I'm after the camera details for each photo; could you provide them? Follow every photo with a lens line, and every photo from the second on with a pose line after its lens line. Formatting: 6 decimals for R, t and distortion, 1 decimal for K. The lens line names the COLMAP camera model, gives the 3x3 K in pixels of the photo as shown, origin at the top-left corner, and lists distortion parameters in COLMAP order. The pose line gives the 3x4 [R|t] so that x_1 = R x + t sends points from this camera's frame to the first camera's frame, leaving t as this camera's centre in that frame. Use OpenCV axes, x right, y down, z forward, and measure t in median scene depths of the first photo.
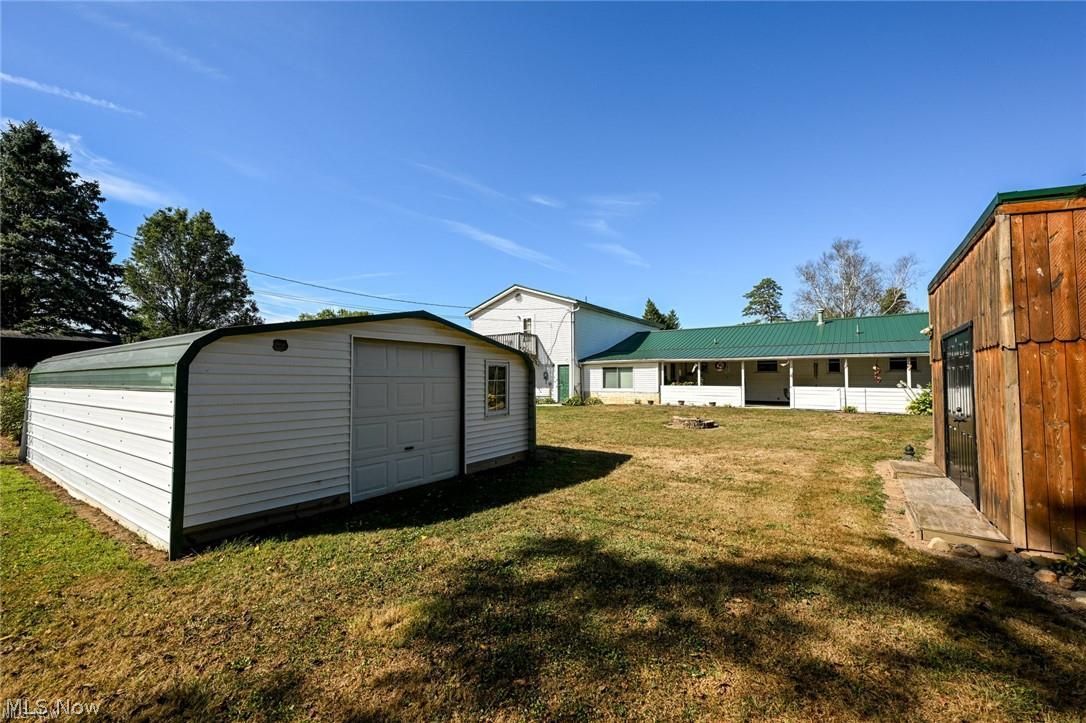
lens RADIAL K [[445.5, 0, 543.1], [0, 445.5, 360.8], [0, 0, 1]] dist [-0.002282, -0.000063]
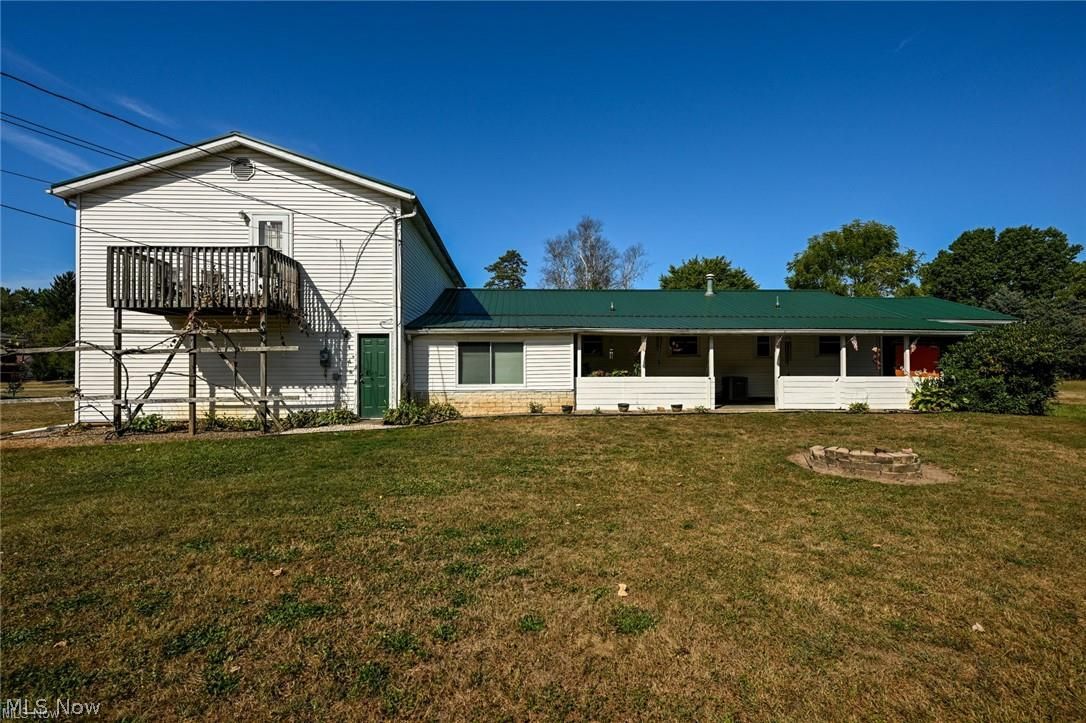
lens RADIAL K [[489.4, 0, 537.5], [0, 489.4, 361.8], [0, 0, 1]] dist [-0.002386, 0.000016]
pose [[0.773080, 0.004065, 0.634296, -0.144200], [-0.022657, 0.999518, 0.021209, 0.023197], [-0.633904, -0.030768, 0.772799, 0.524495]]
